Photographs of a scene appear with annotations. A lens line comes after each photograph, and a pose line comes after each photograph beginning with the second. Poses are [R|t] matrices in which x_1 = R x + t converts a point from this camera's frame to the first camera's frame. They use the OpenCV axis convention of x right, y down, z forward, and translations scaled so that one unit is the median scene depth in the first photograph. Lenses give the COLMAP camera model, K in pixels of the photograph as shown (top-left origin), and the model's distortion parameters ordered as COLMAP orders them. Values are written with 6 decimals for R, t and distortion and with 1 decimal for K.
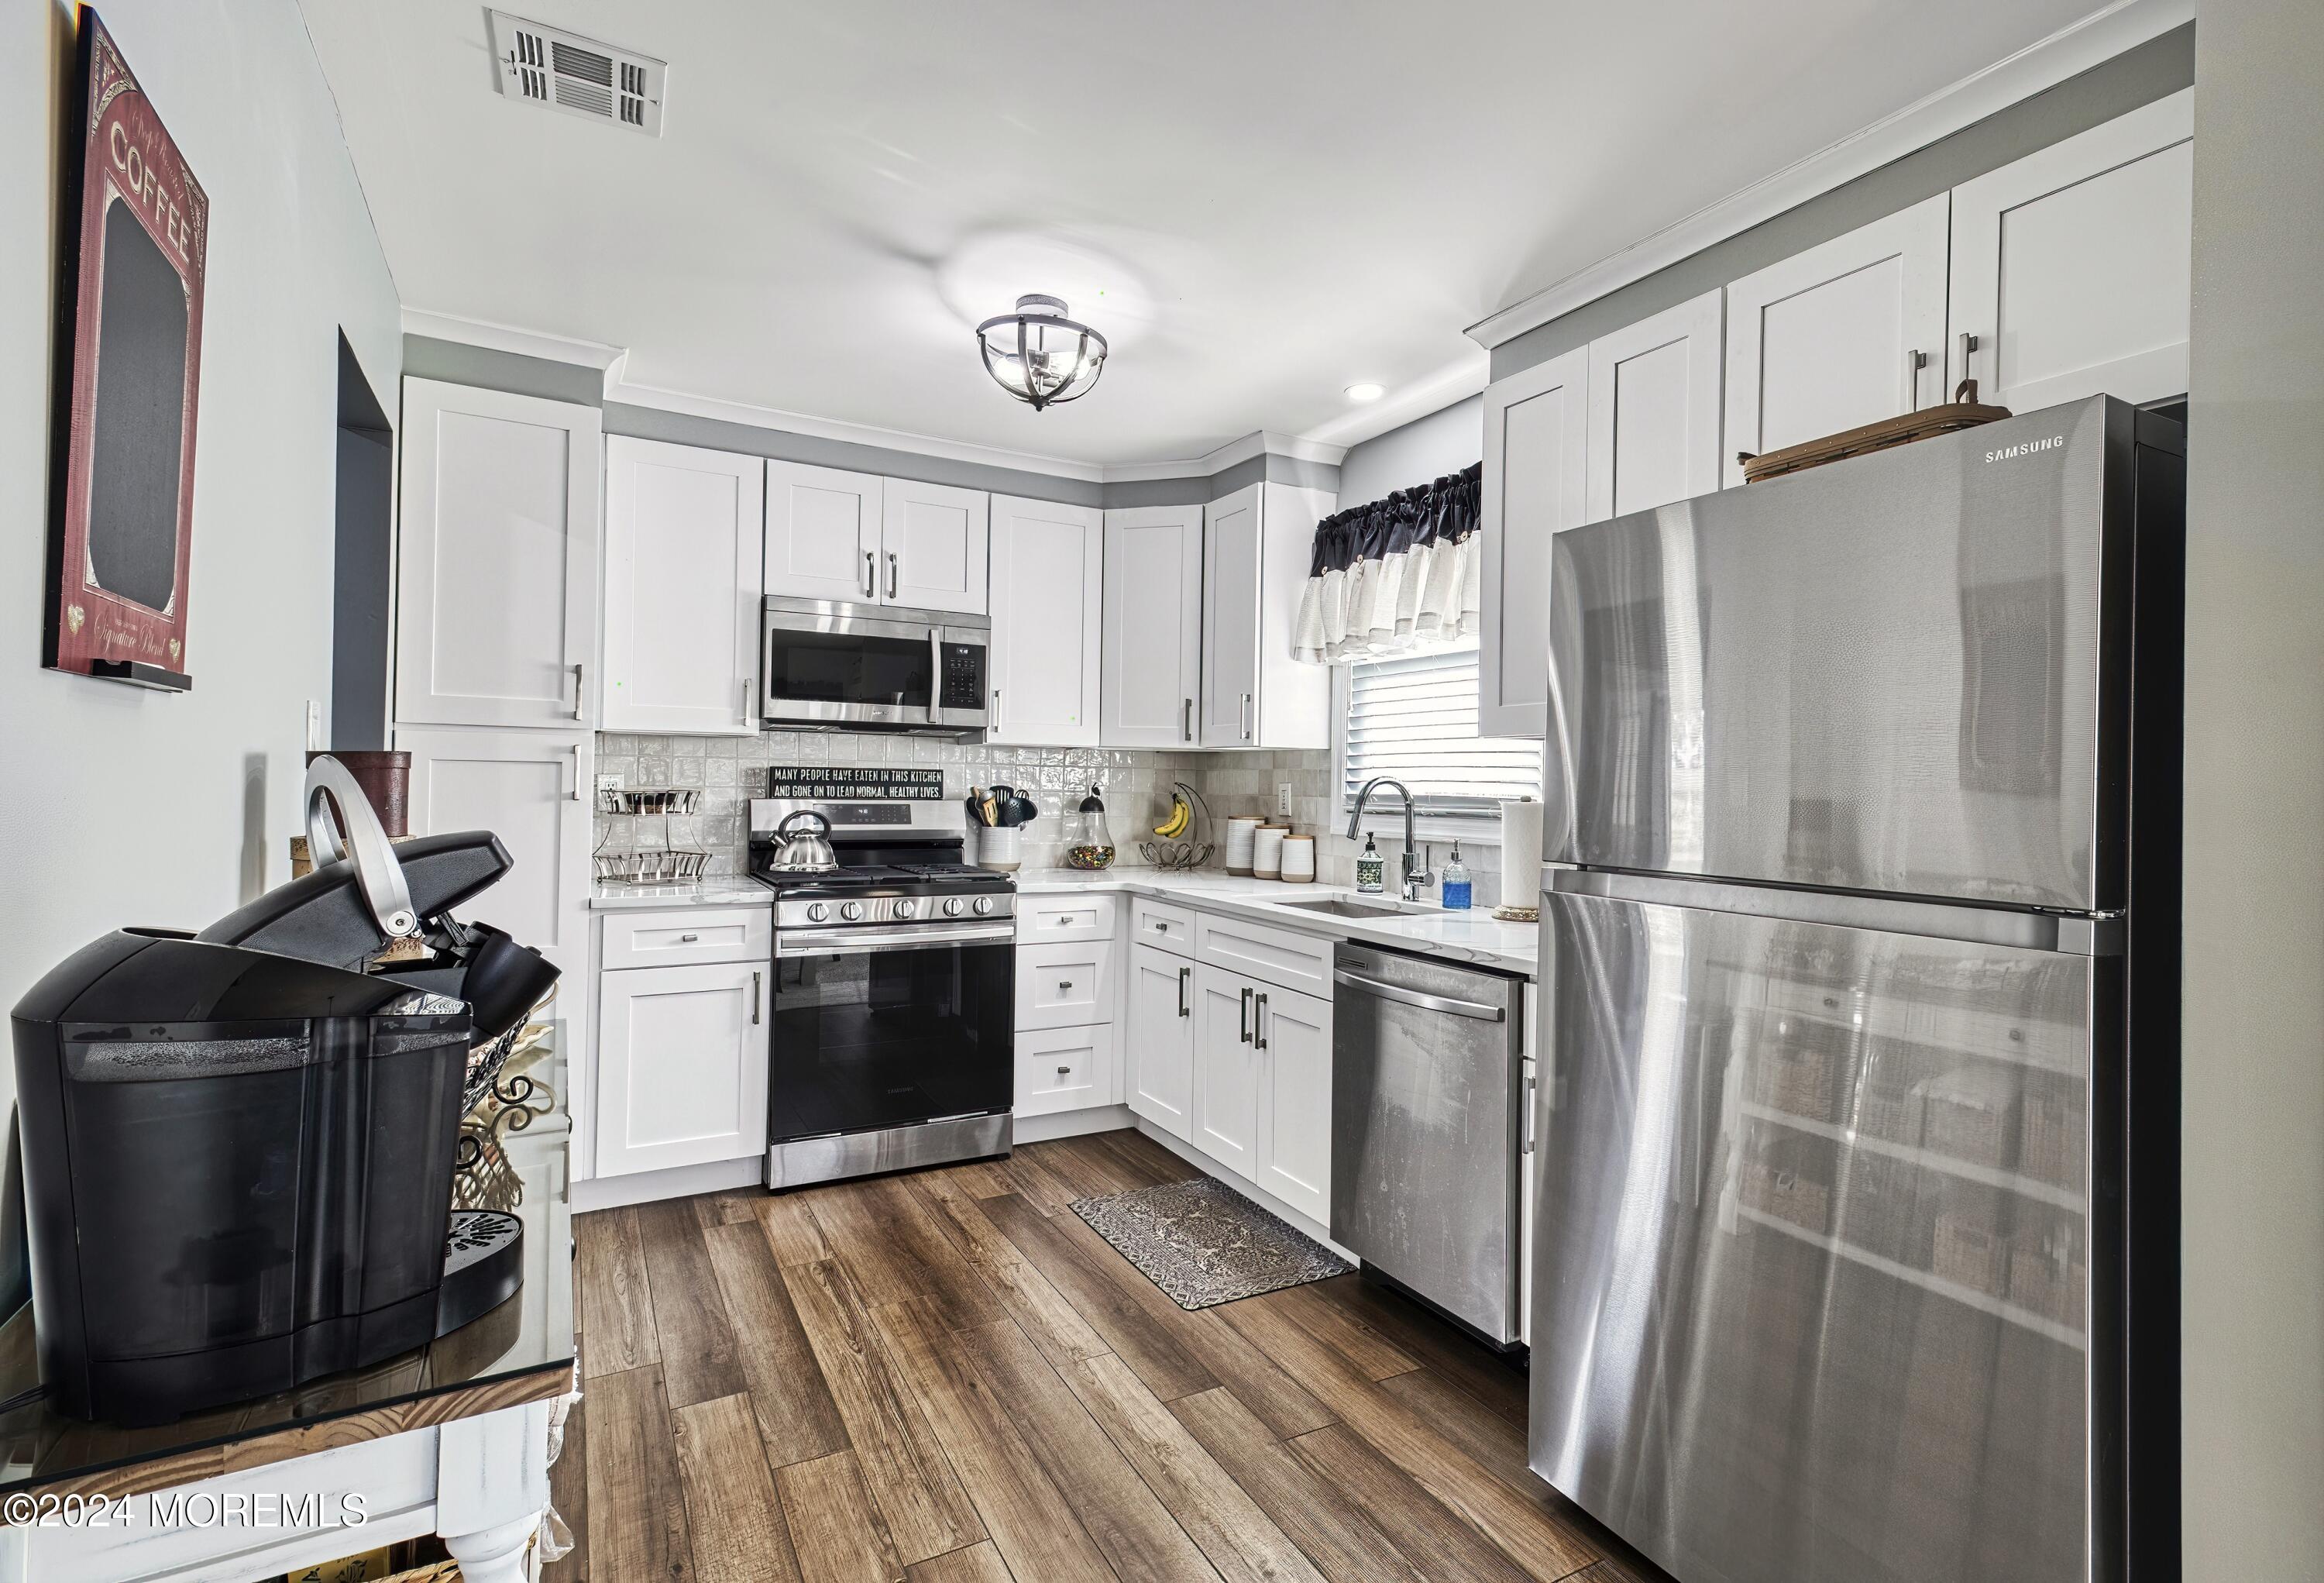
lens RADIAL K [[1113.4, 0, 1203.0], [0, 1113.4, 772.5], [0, 0, 1]] dist [0.019017, -0.000008]
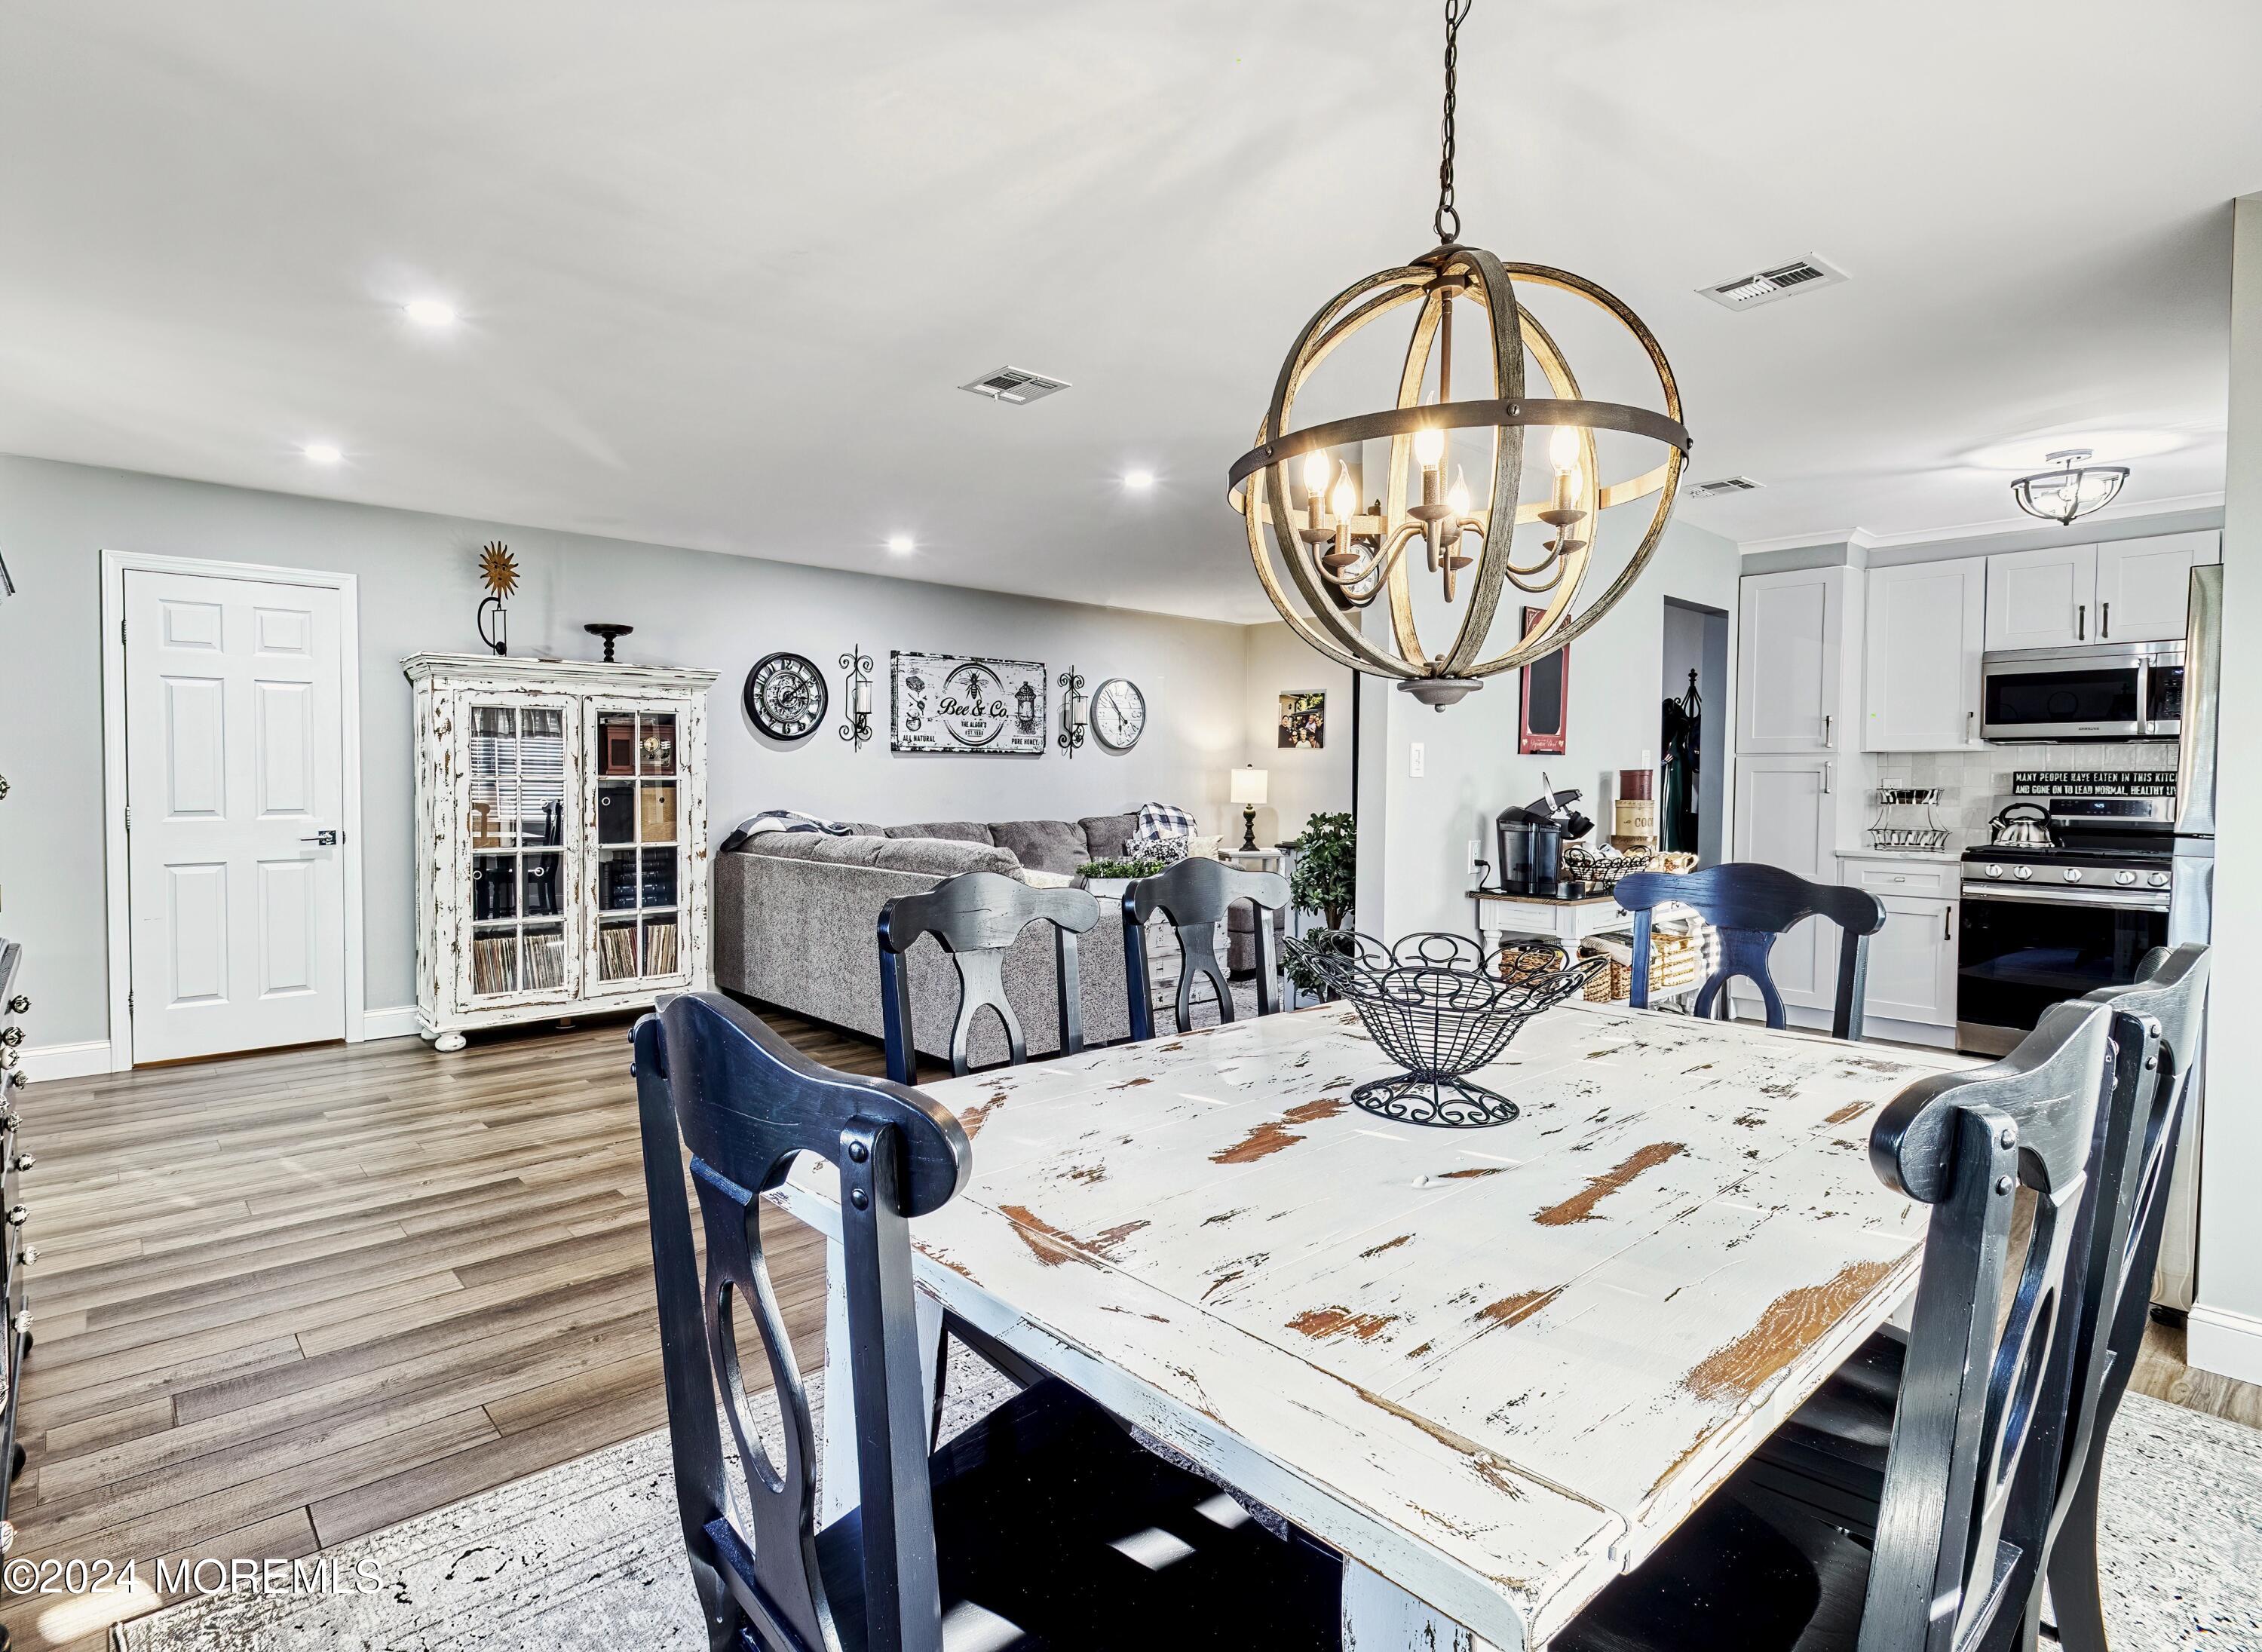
lens RADIAL K [[1143.9, 0, 1023.0], [0, 1143.9, 807.1], [0, 0, 1]] dist [-0.001804, -0.000389]
pose [[0.165023, 0.010440, -0.986235, 0.826105], [0.006876, 0.999907, 0.011735, 0.013859], [0.986266, -0.008718, 0.164936, -0.446662]]
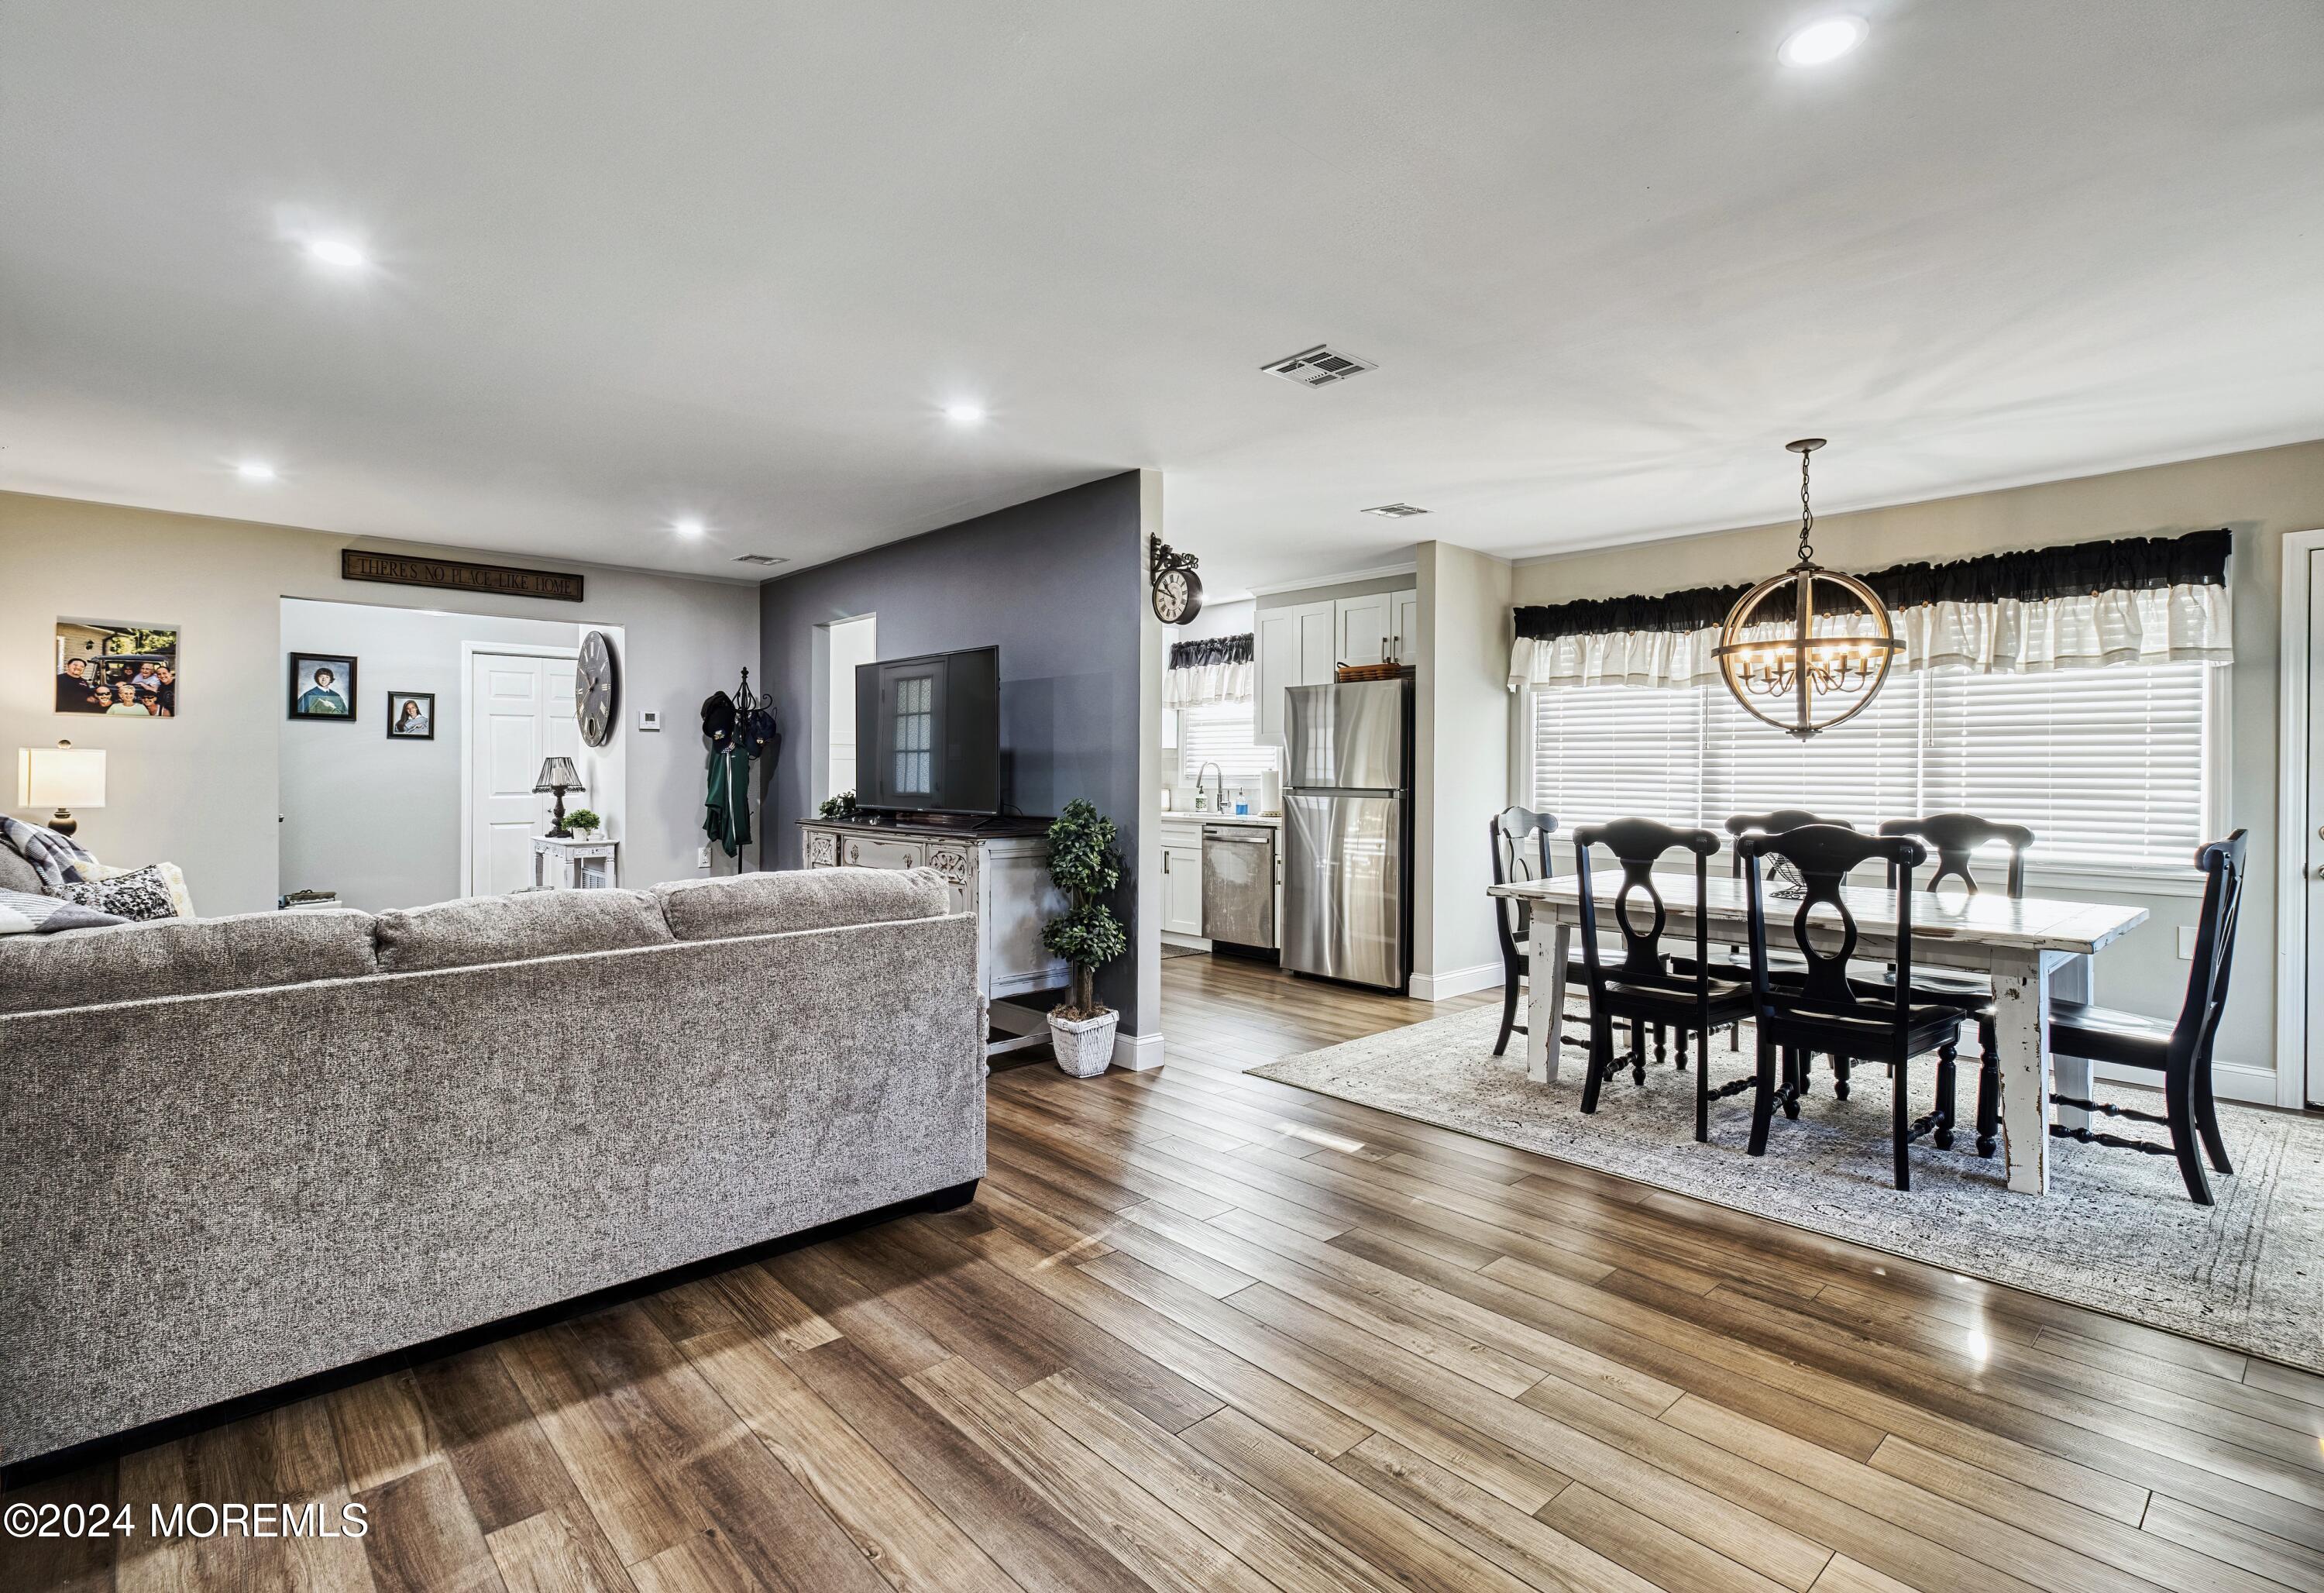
lens RADIAL K [[1114.6, 0, 1142.0], [0, 1114.6, 776.4], [0, 0, 1]] dist [0.007476, -0.000114]
pose [[0.977683, -0.014730, 0.209570, -0.427914], [0.010526, 0.999721, 0.021162, -0.014379], [-0.209824, -0.018484, 0.977565, -1.151785]]
